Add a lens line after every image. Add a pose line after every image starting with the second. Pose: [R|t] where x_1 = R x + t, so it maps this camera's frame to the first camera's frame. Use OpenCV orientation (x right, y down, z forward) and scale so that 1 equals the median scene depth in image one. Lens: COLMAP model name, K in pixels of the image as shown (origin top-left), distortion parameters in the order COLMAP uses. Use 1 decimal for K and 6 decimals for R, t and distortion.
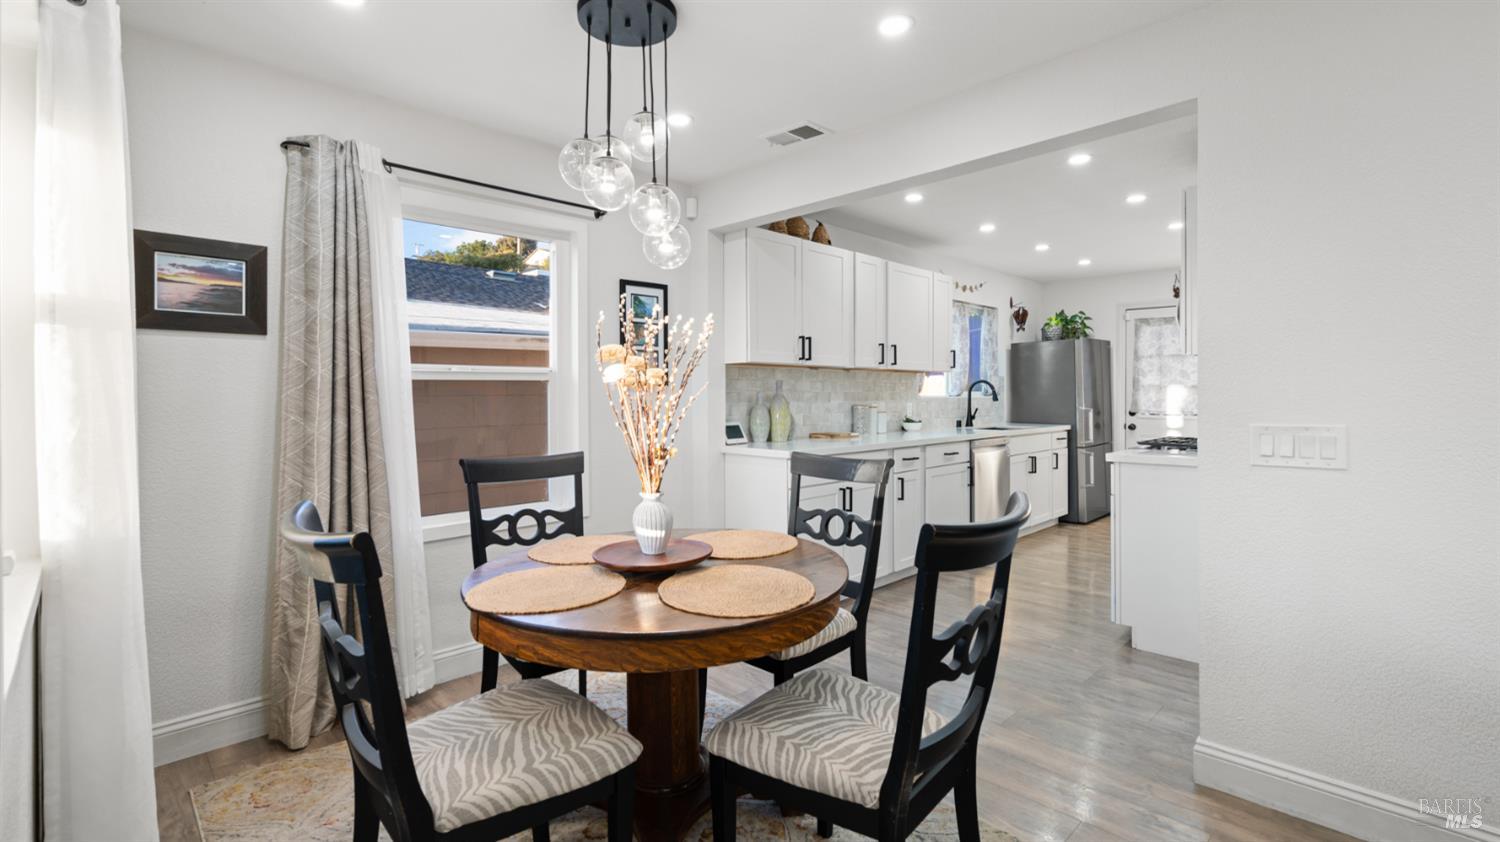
lens RADIAL K [[690.2, 0, 753.0], [0, 690.2, 406.3], [0, 0, 1]] dist [-0.054679, 0.019633]
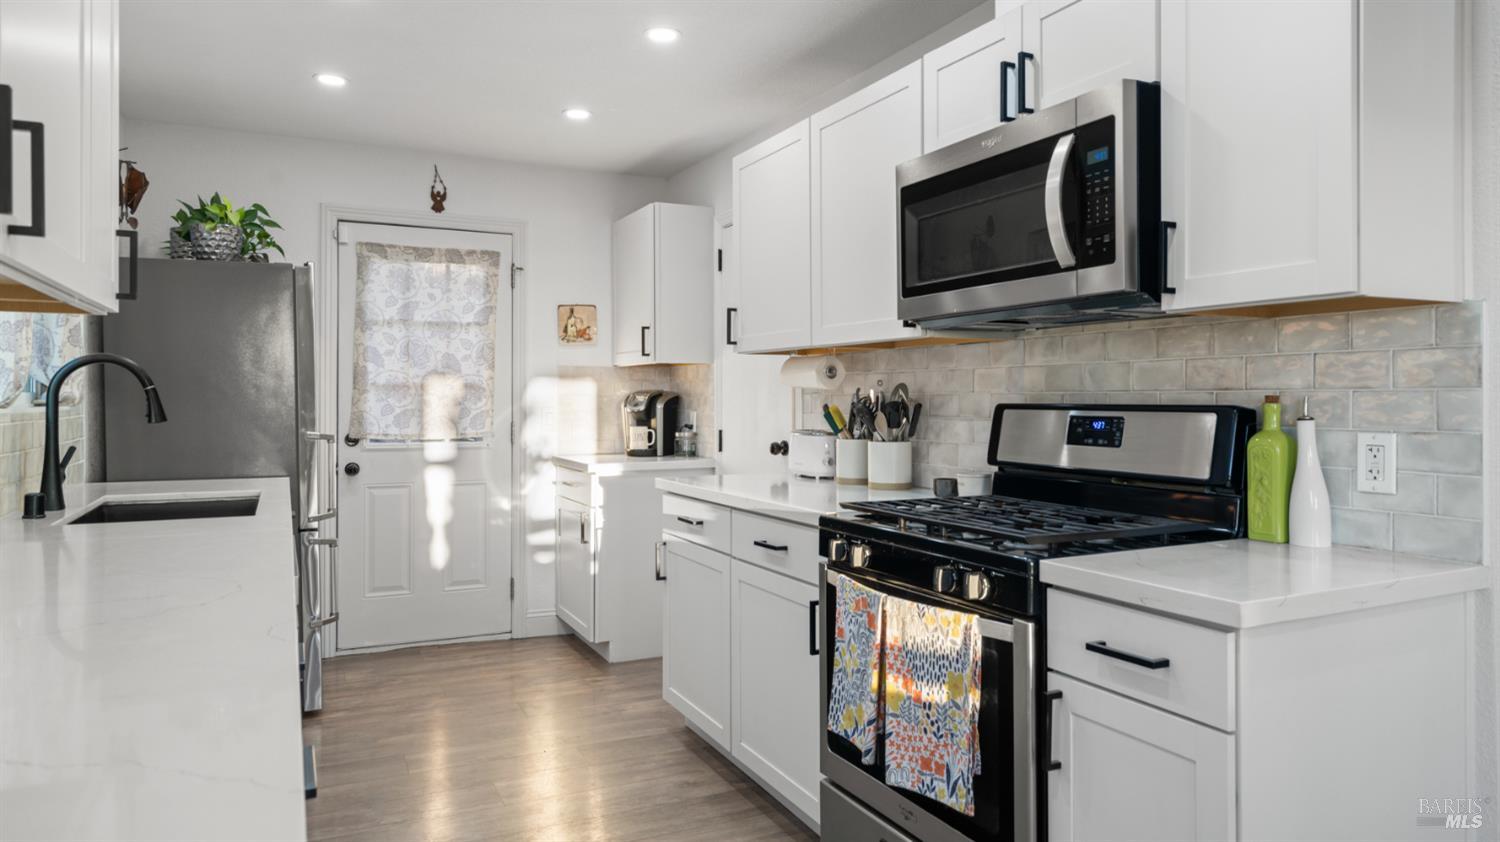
lens RADIAL K [[961.9, 0, 731.9], [0, 961.9, 398.3], [0, 0, 1]] dist [-0.021367, 0.007408]
pose [[0.338021, 0.011296, 0.941071, 0.019455], [0.019394, 0.999632, -0.018965, -0.001080], [-0.940939, 0.024661, 0.337678, 0.535754]]
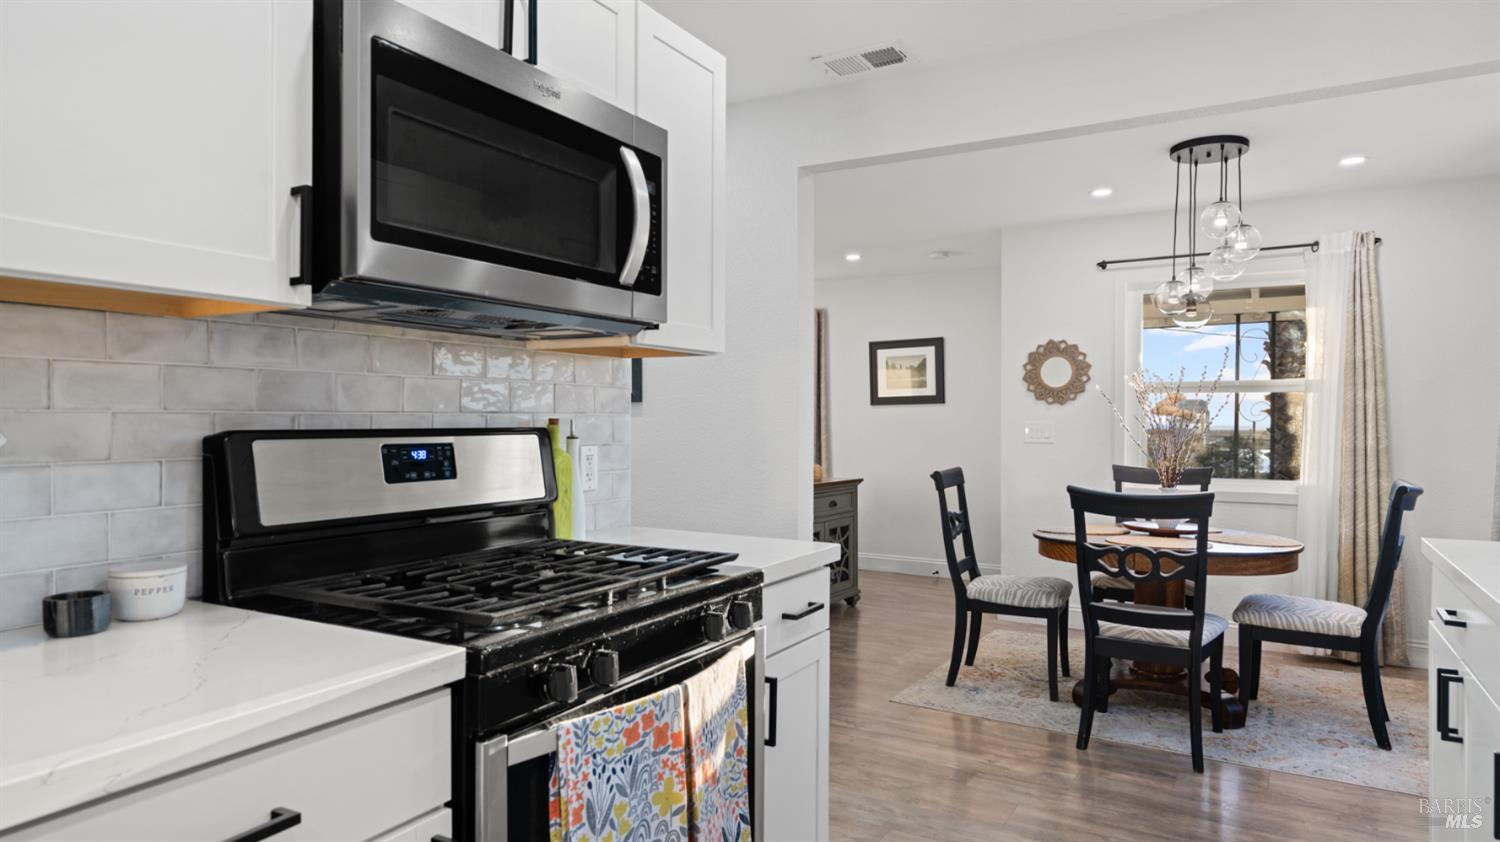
lens RADIAL K [[937.3, 0, 751.9], [0, 937.3, 421.0], [0, 0, 1]] dist [-0.002140, 0.000008]
pose [[-0.958463, 0.010691, -0.285015, 0.533229], [0.002379, 0.999562, 0.029493, -0.018117], [0.285206, 0.027590, -0.958069, 0.939251]]
